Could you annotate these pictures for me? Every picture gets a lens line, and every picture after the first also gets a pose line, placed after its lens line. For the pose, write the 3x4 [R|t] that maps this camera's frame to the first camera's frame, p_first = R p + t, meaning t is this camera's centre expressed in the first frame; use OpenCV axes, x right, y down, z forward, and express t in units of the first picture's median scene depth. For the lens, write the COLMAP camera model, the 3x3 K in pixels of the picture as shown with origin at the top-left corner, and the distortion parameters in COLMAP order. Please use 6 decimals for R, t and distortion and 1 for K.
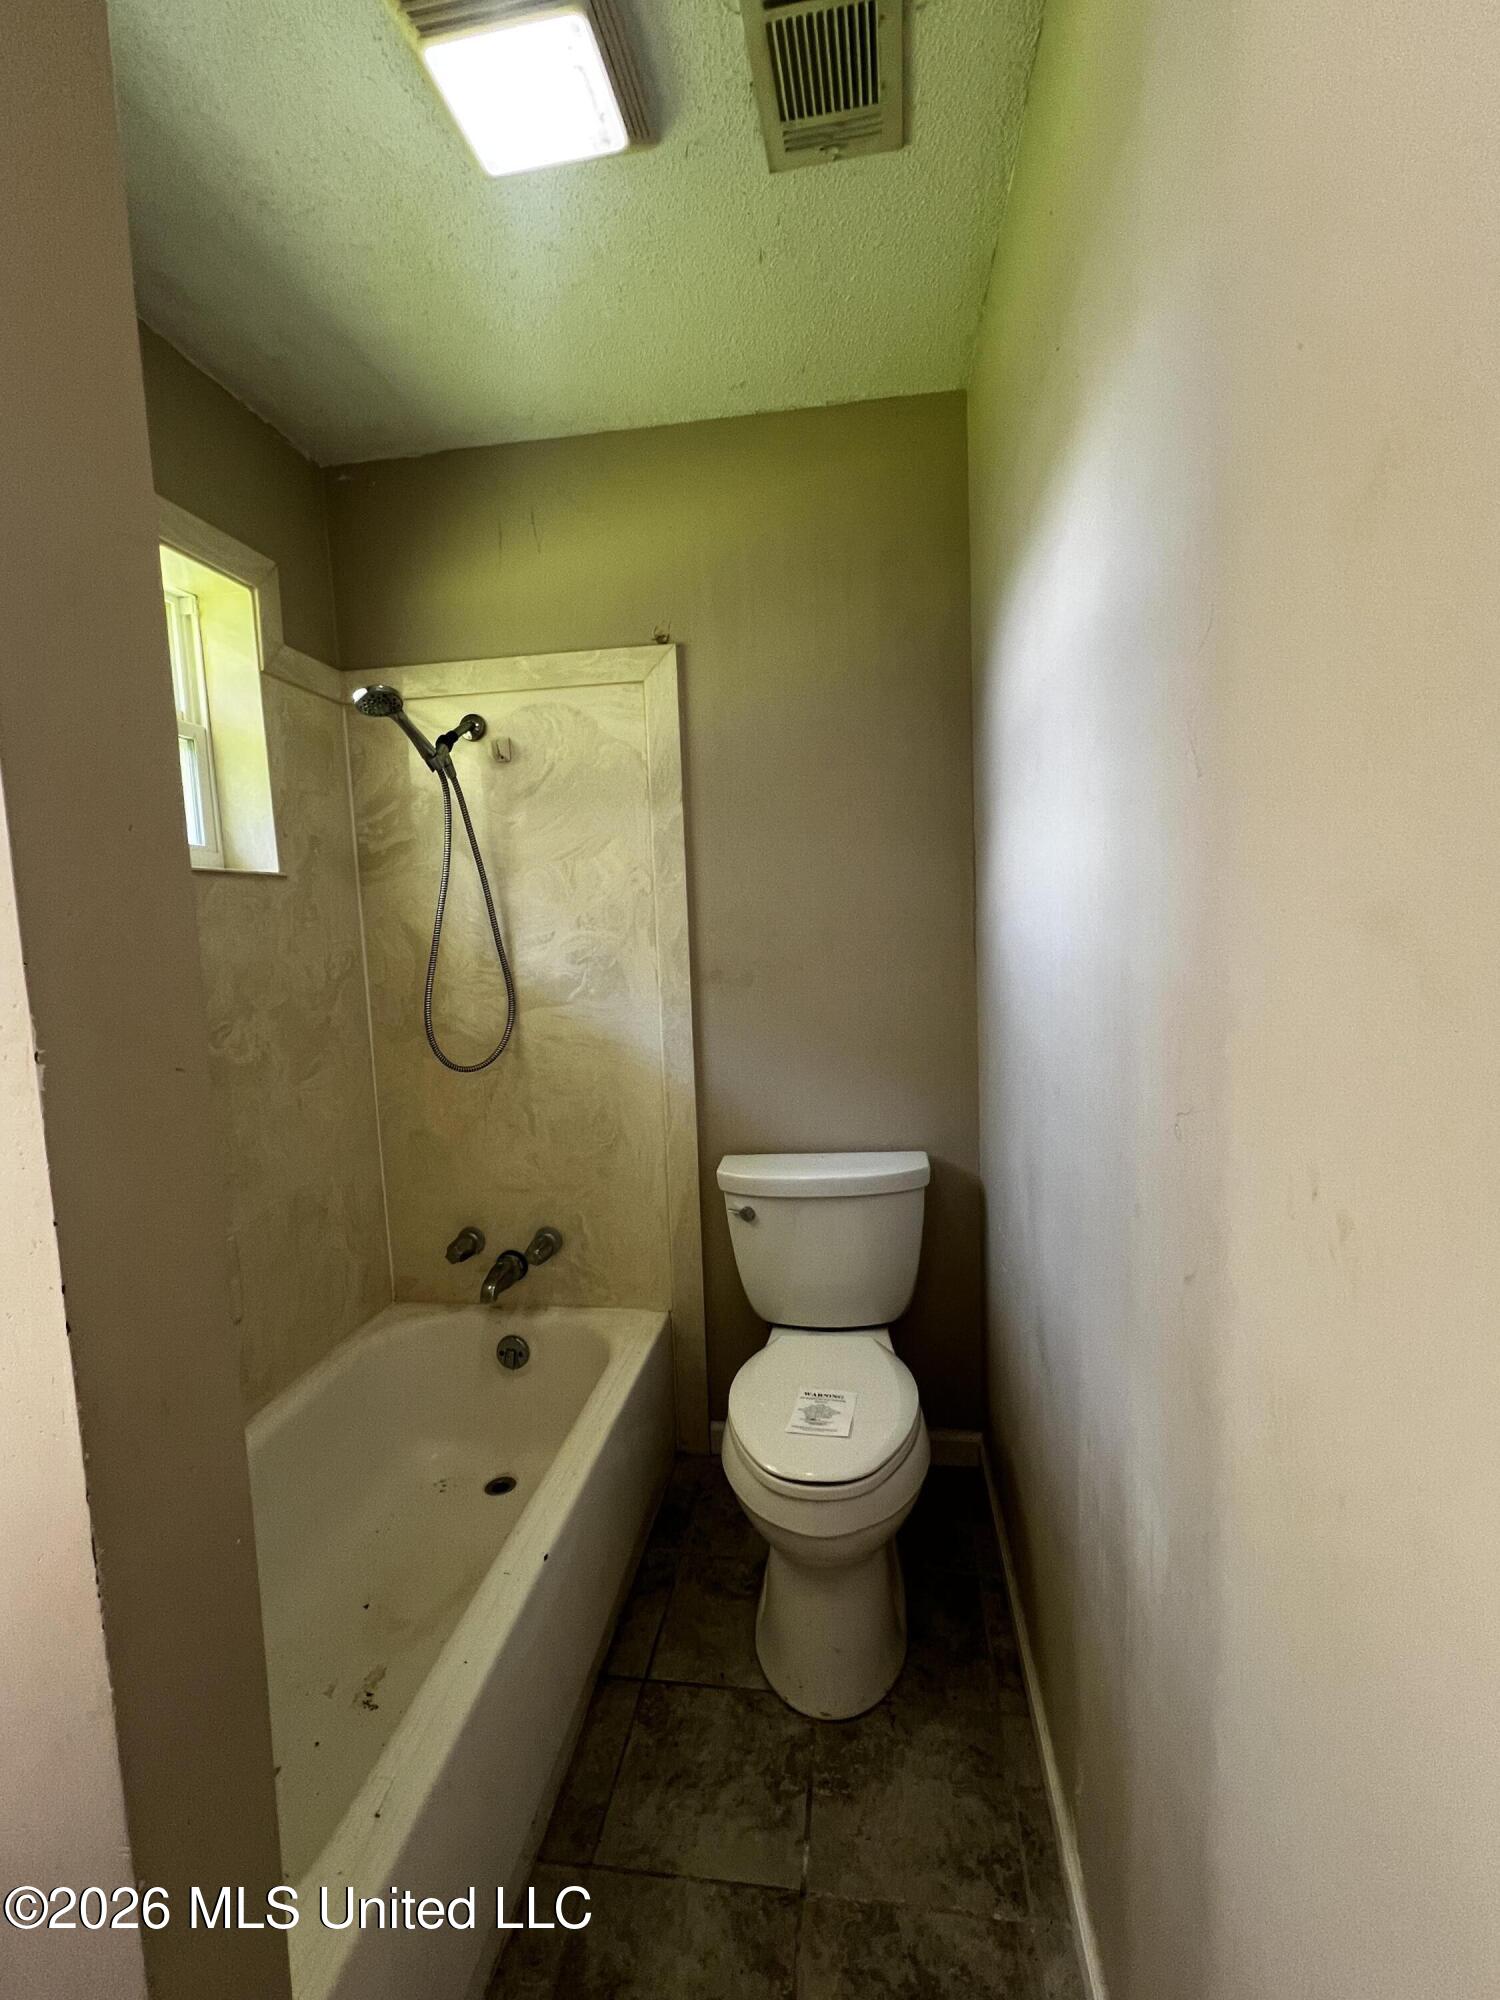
lens RADIAL K [[902.1, 0, 746.9], [0, 902.1, 1003.7], [0, 0, 1]] dist [0.002778, 0.000652]
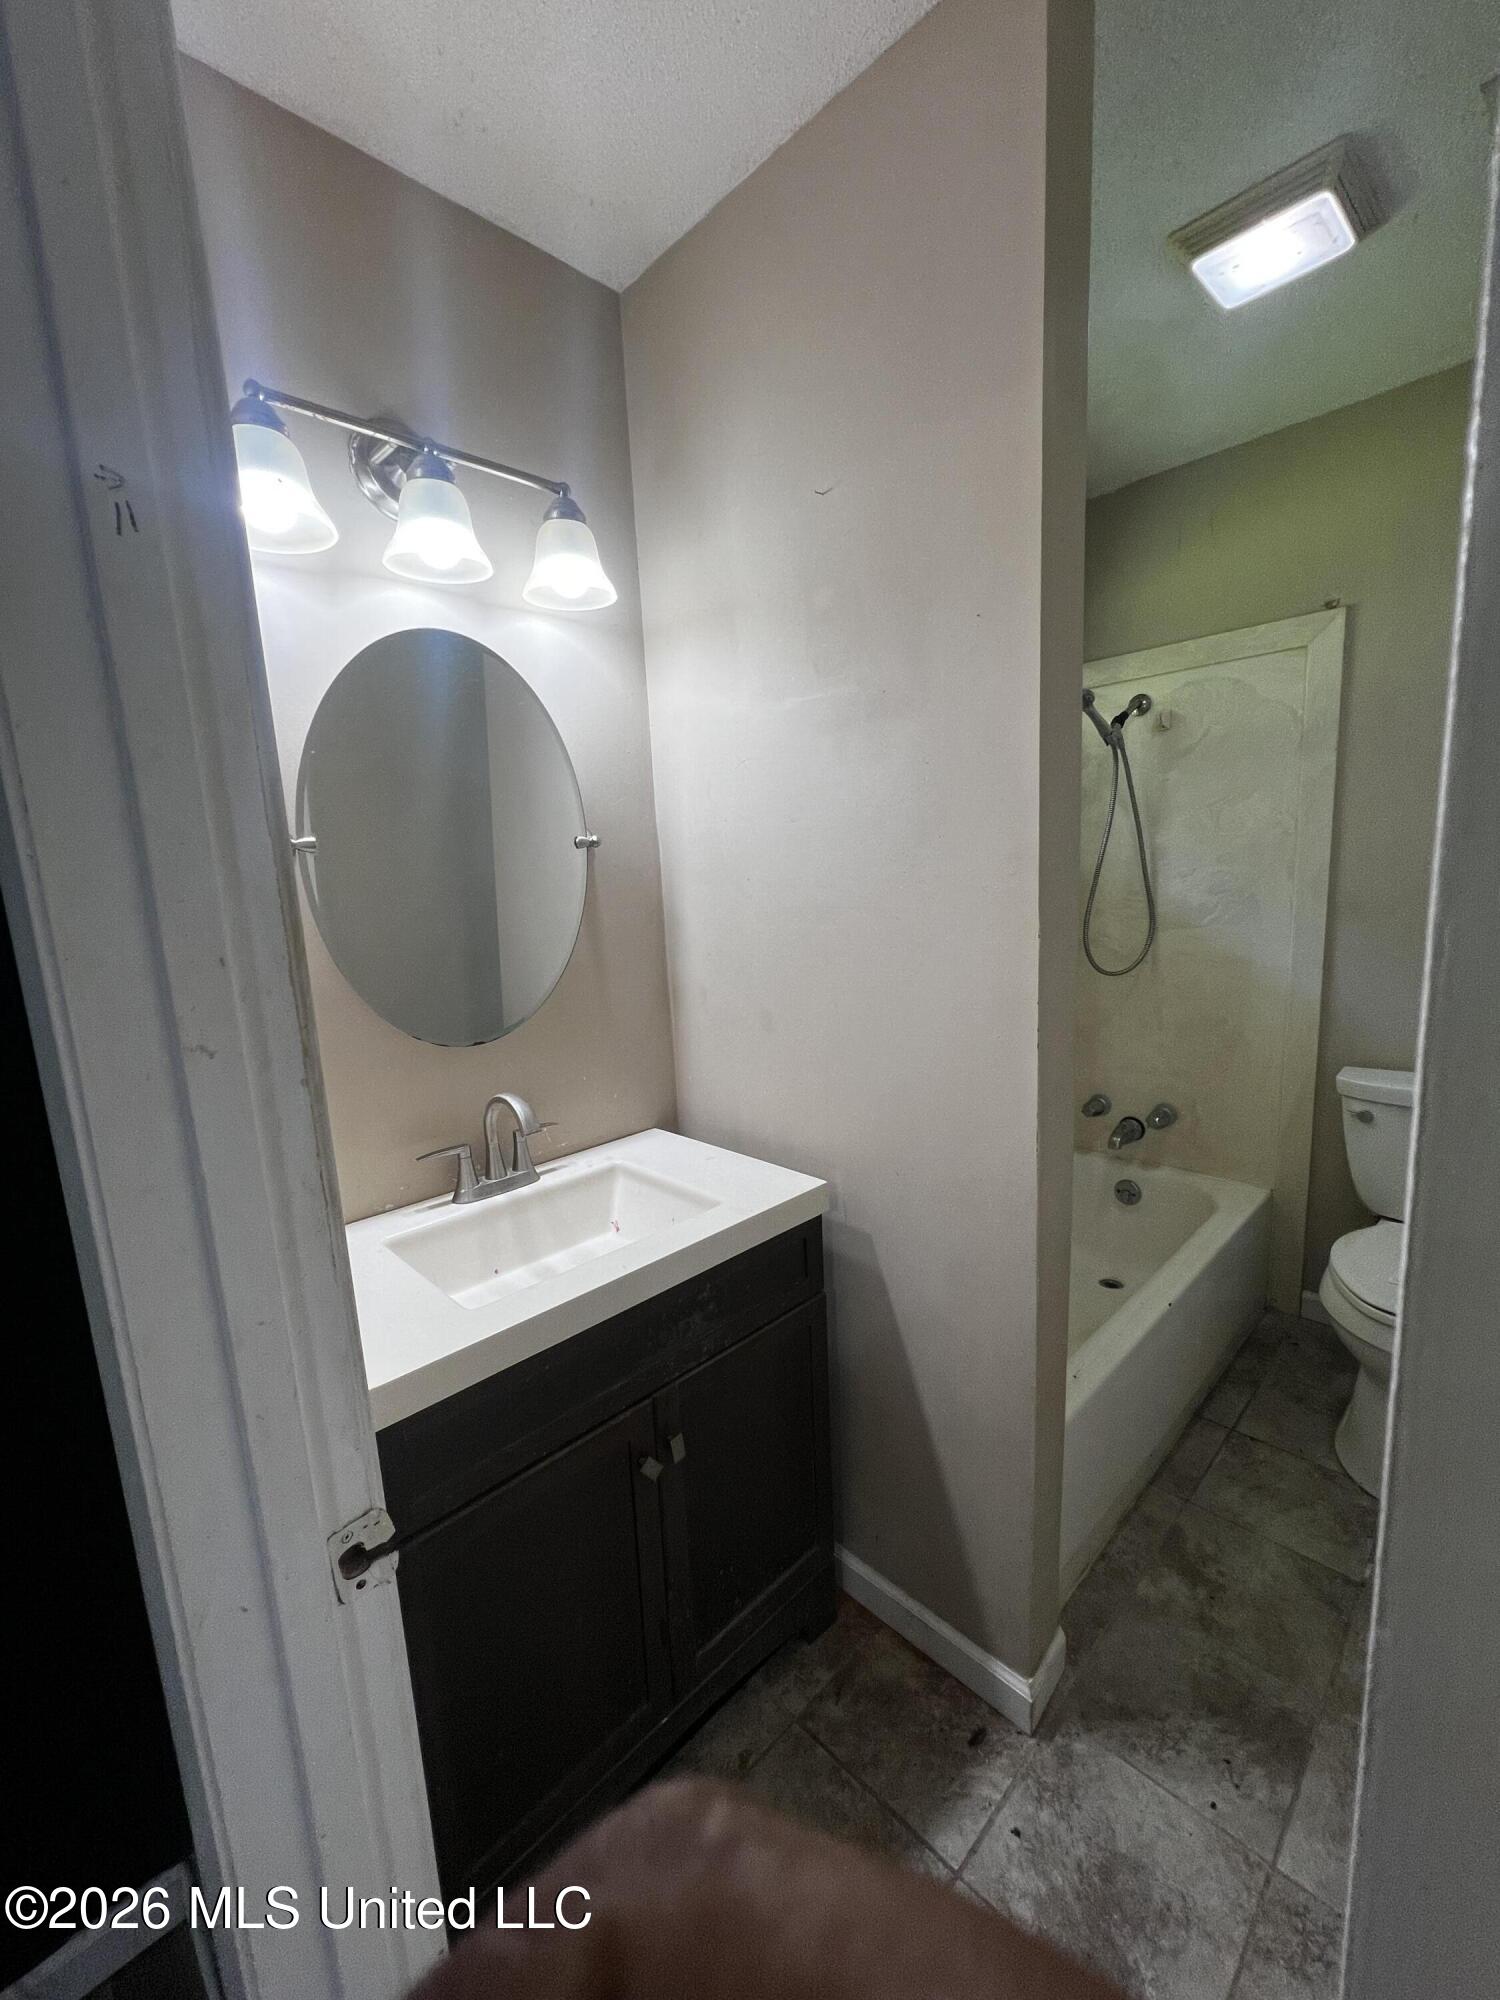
lens RADIAL K [[812.2, 0, 749.6], [0, 812.2, 1005.9], [0, 0, 1]] dist [-0.001380, 0.000242]
pose [[0.791416, 0.096012, -0.603690, -0.008728], [-0.035282, 0.993116, 0.111693, 0.005424], [0.610258, -0.067096, 0.789356, -0.265287]]
